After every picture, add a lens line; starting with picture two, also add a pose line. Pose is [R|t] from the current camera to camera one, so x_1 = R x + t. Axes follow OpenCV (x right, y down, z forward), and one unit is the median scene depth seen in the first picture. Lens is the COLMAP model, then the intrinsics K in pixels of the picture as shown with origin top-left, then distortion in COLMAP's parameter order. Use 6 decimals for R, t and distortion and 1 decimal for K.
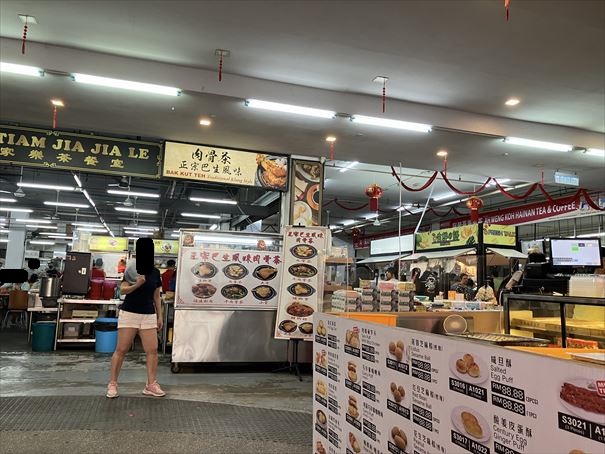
lens RADIAL K [[488.3, 0, 302.9], [0, 488.3, 226.5], [0, 0, 1]] dist [0.001150, -0.003022]
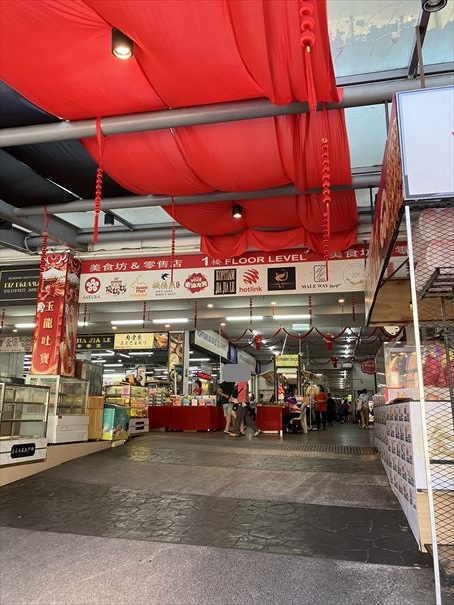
lens RADIAL K [[488.3, 0, 226.2], [0, 488.3, 301.8], [0, 0, 1]] dist [0.001150, -0.003022]
pose [[0.862599, -0.142182, -0.485497, 1.272952], [0.084030, 0.986630, -0.139645, 0.042112], [0.498861, 0.079661, 0.863013, -0.718096]]
